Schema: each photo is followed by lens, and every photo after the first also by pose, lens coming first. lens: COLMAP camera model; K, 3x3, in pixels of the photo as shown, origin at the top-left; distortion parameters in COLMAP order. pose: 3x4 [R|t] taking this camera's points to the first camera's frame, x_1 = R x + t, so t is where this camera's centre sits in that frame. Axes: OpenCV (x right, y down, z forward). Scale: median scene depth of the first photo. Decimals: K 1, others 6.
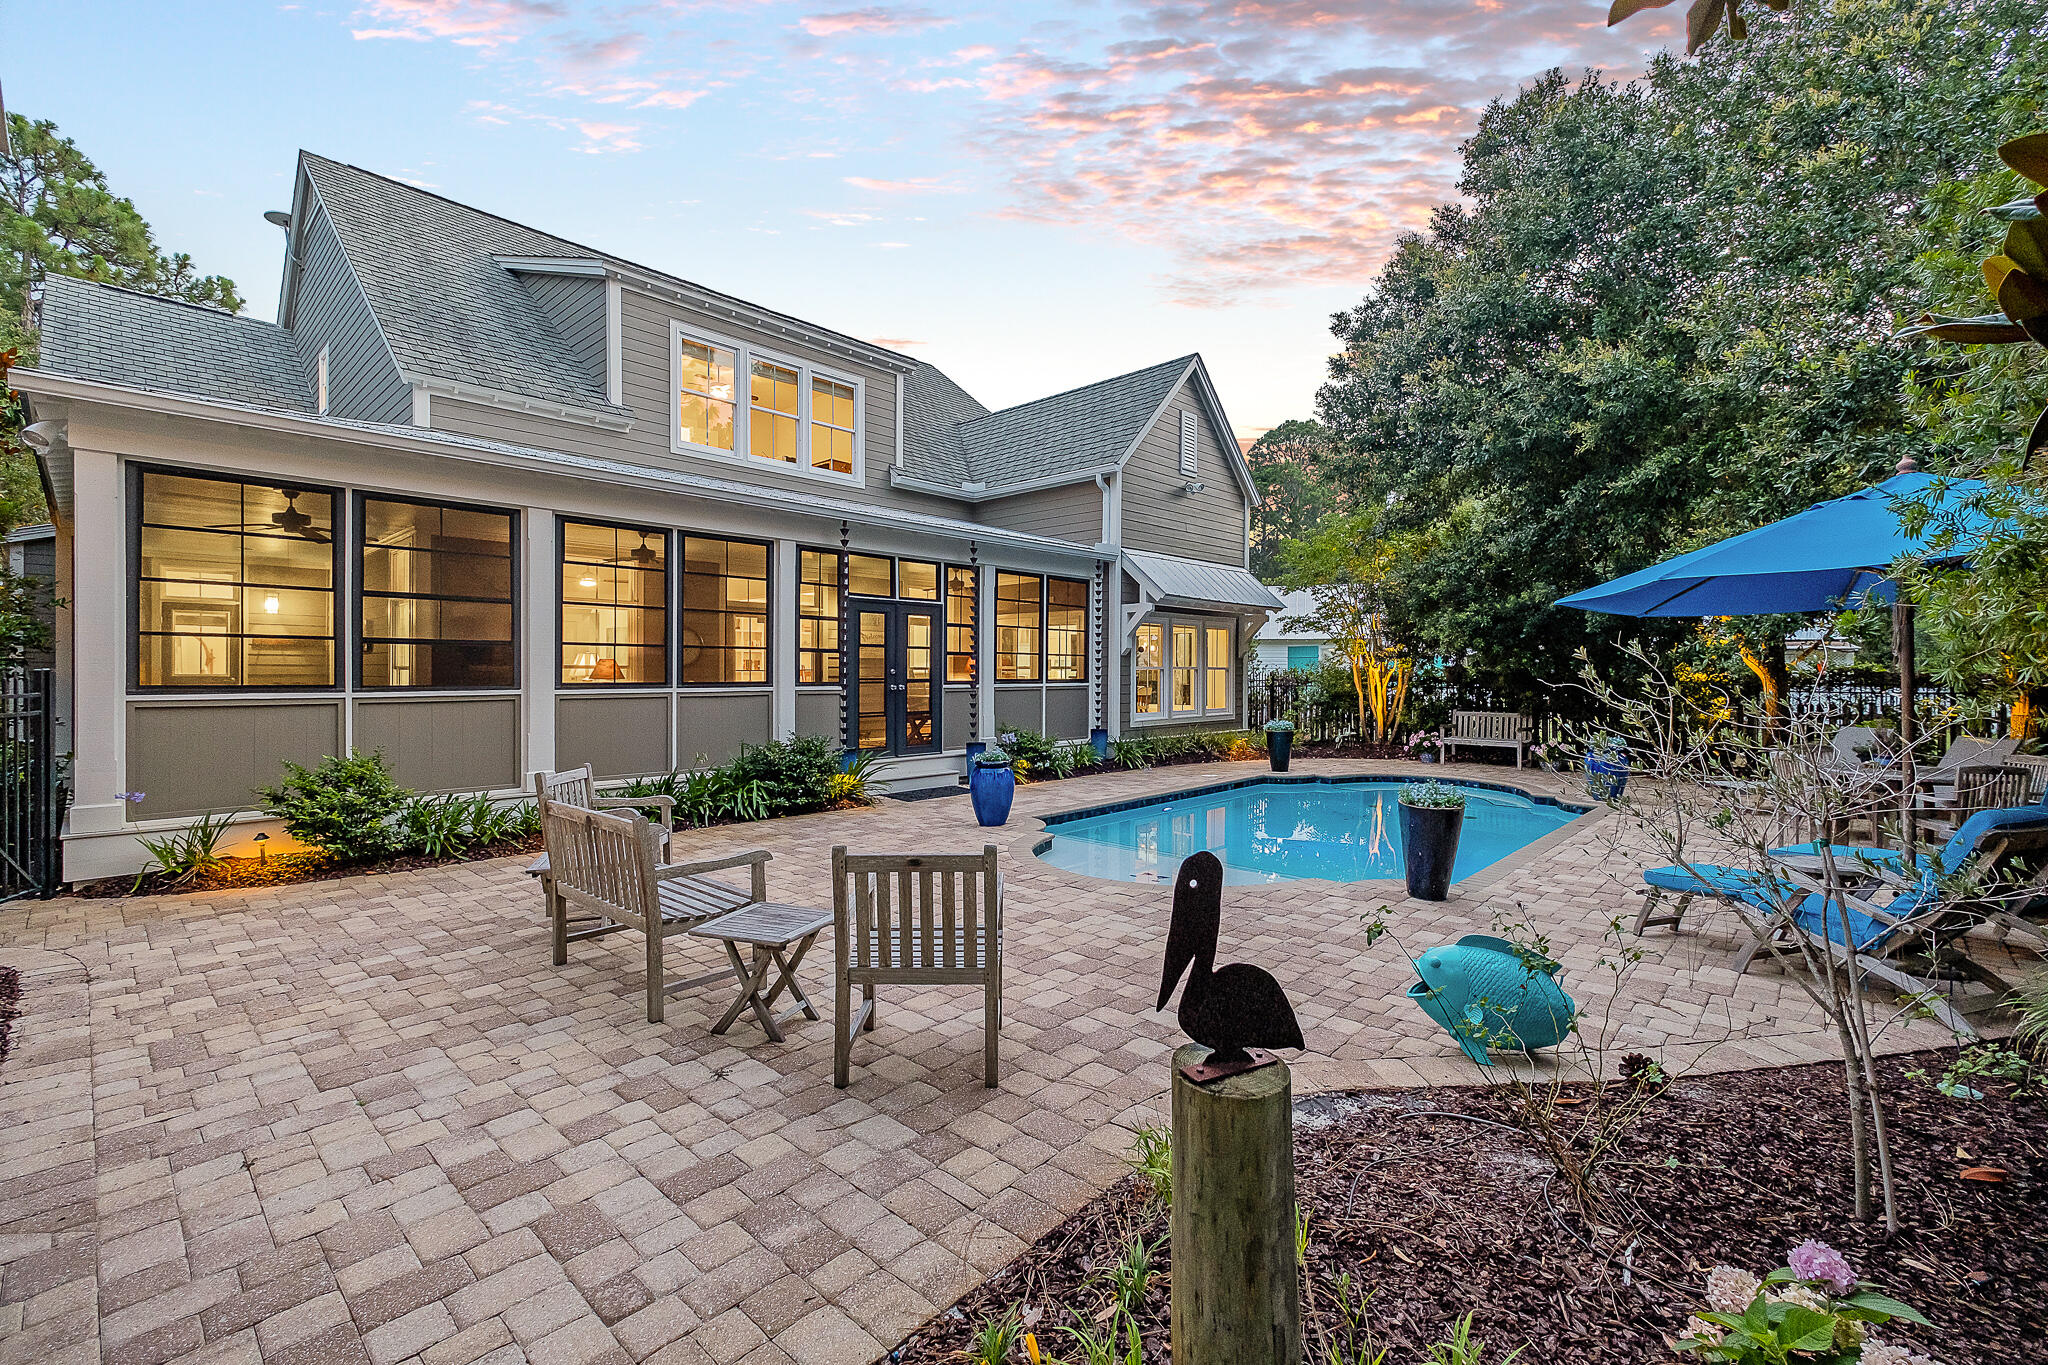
lens RADIAL K [[877.1, 0, 1065.9], [0, 877.1, 674.2], [0, 0, 1]] dist [0.012566, -0.000166]
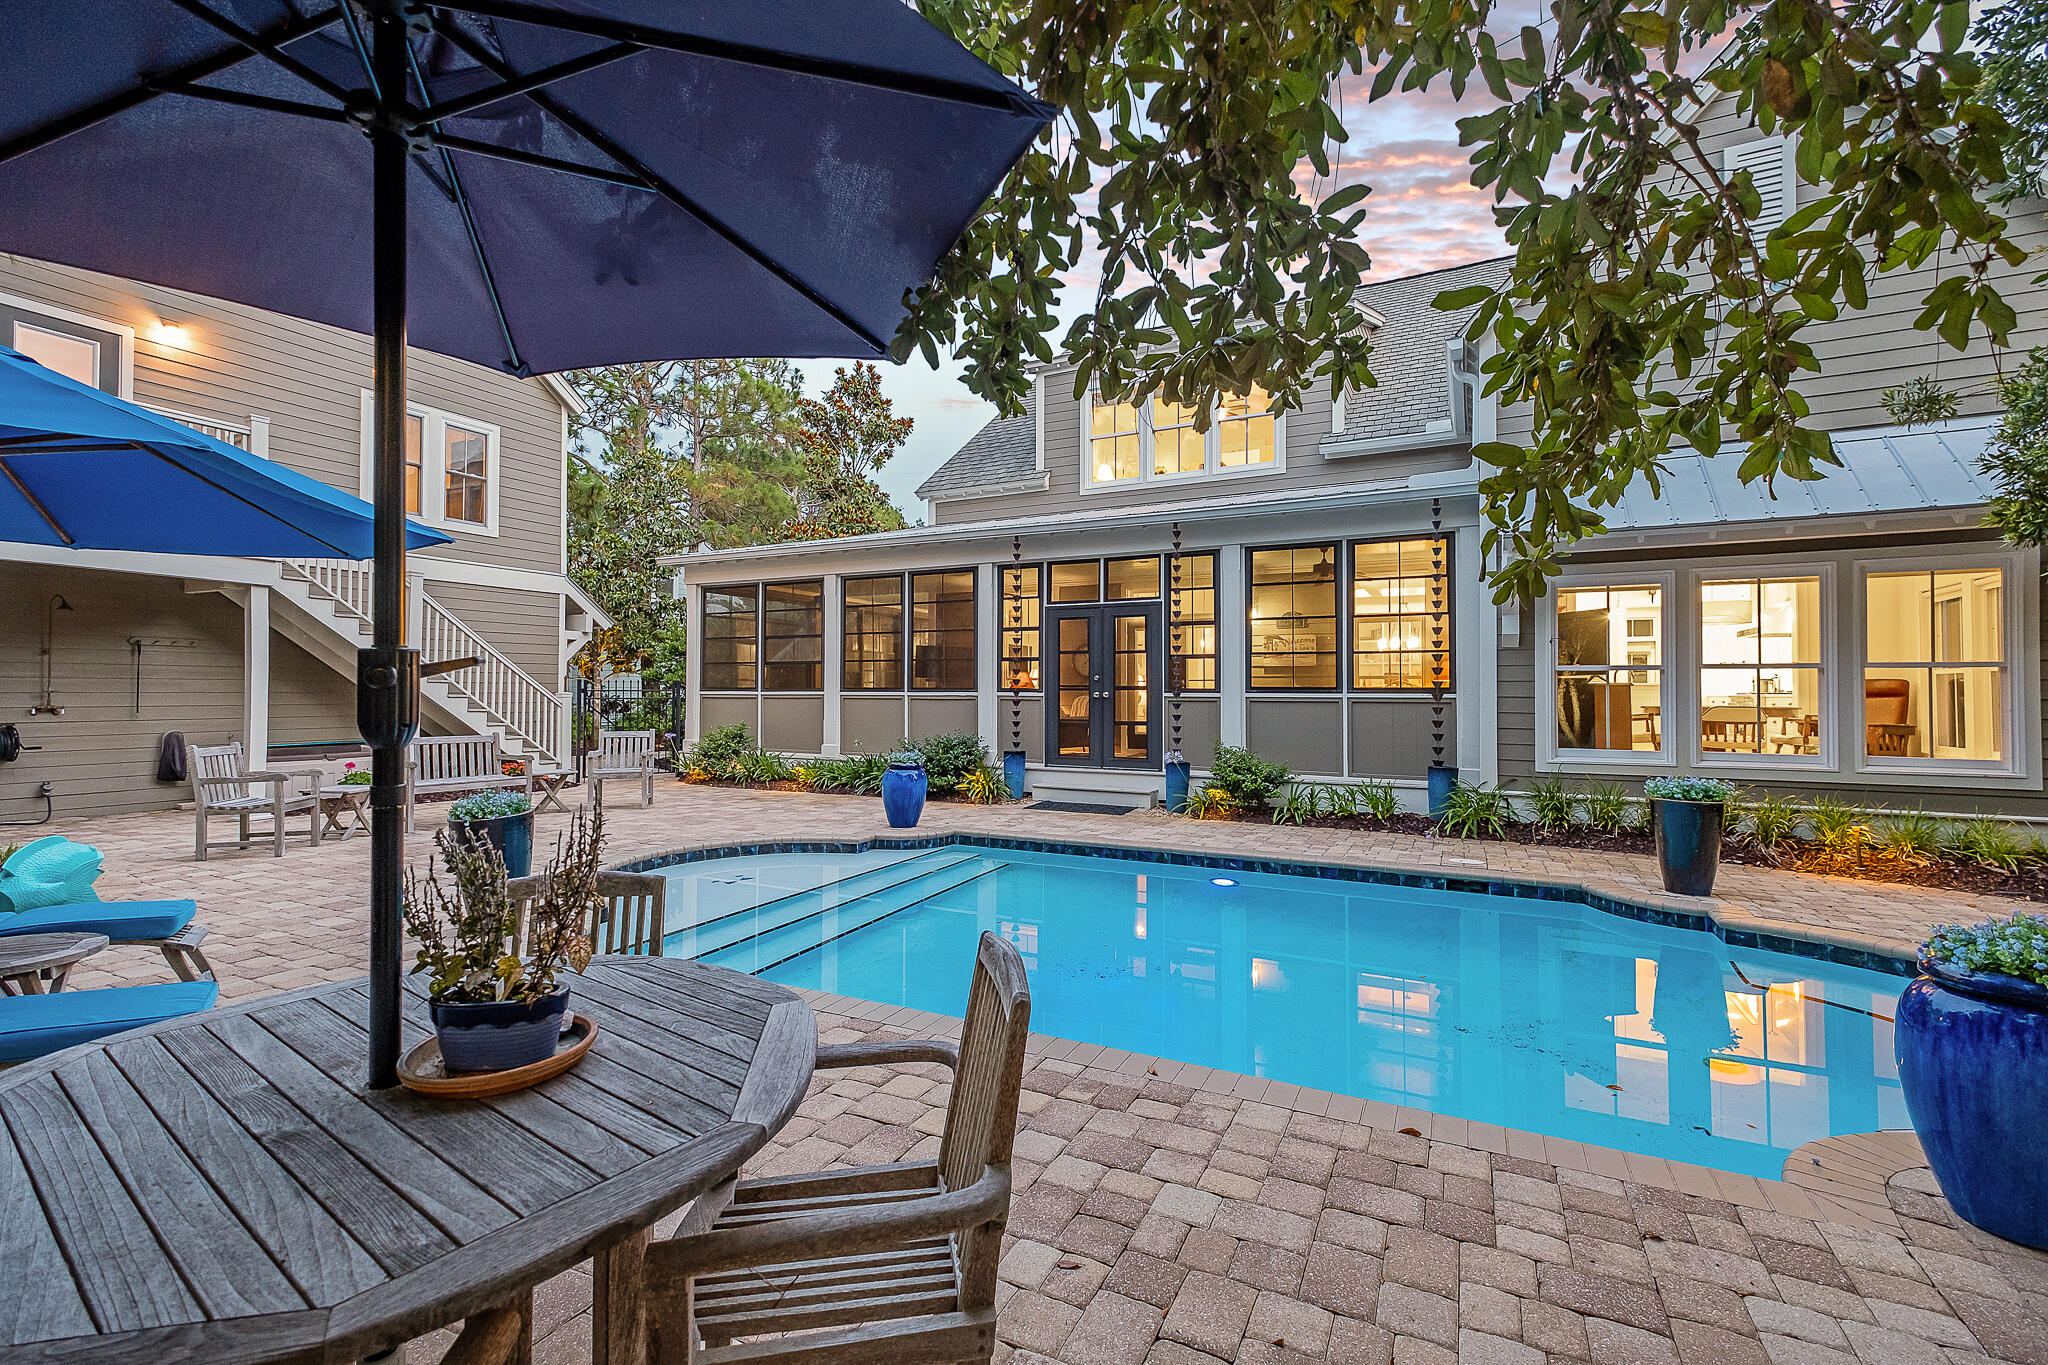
lens RADIAL K [[877.1, 0, 1065.9], [0, 877.1, 674.2], [0, 0, 1]] dist [0.012566, -0.000166]
pose [[0.274800, -0.013294, -0.961410, 0.638879], [-0.001556, 0.999897, -0.014271, 0.005711], [0.961500, 0.005418, 0.274751, 0.619805]]
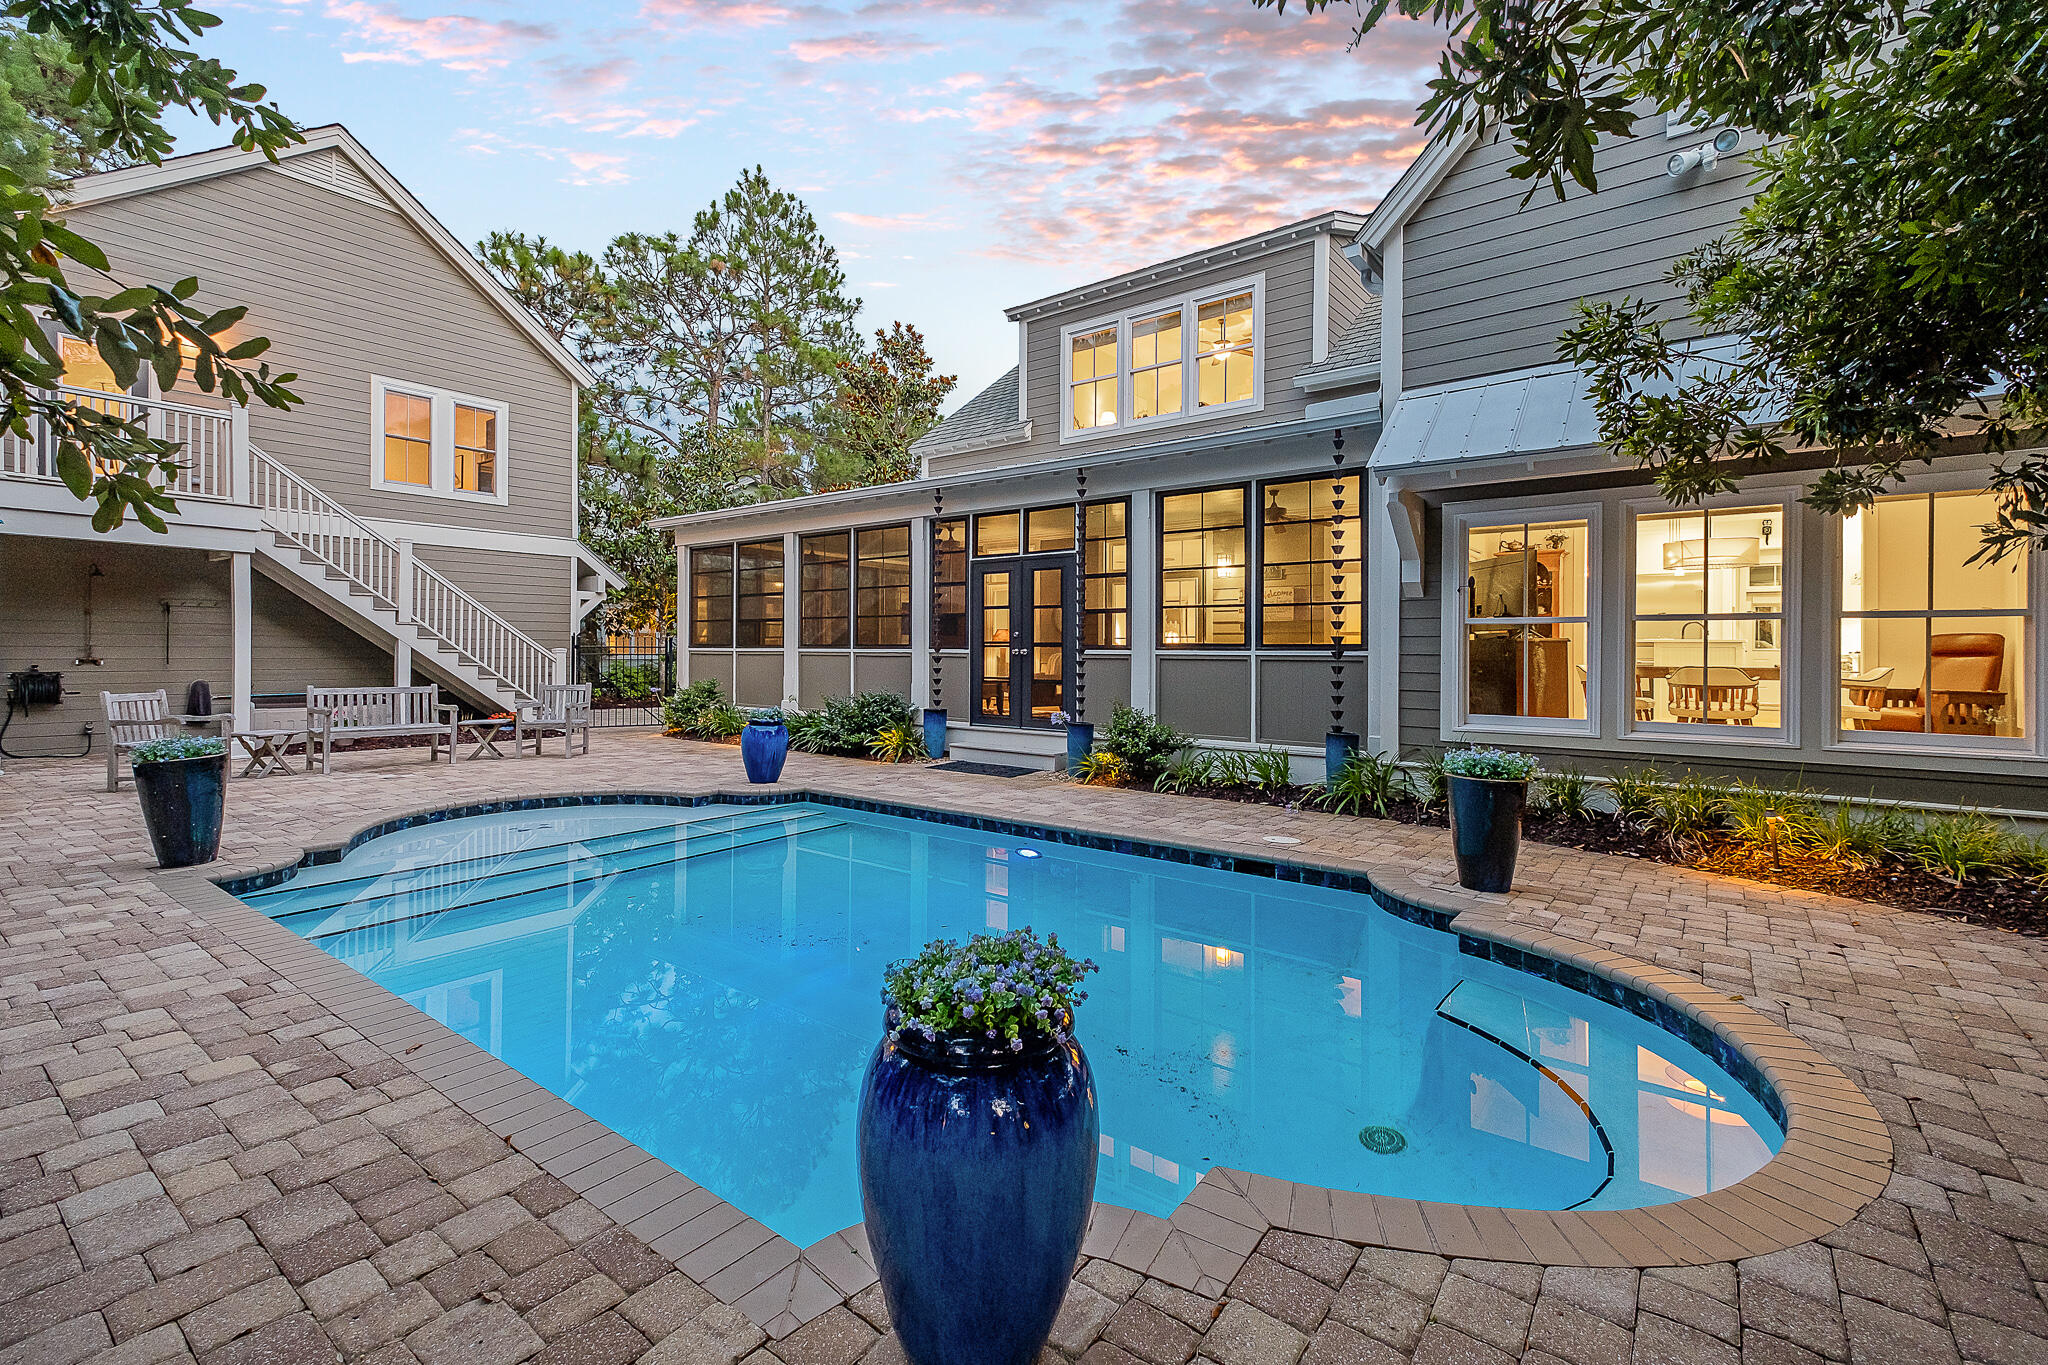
lens RADIAL K [[886.9, 0, 1041.8], [0, 886.9, 645.7], [0, 0, 1]] dist [0.011365, -0.000335]
pose [[0.086588, 0.000248, -0.996244, 0.652451], [-0.002892, 0.999996, -0.000003, 0.007862], [0.996240, 0.002881, 0.086588, 0.834792]]
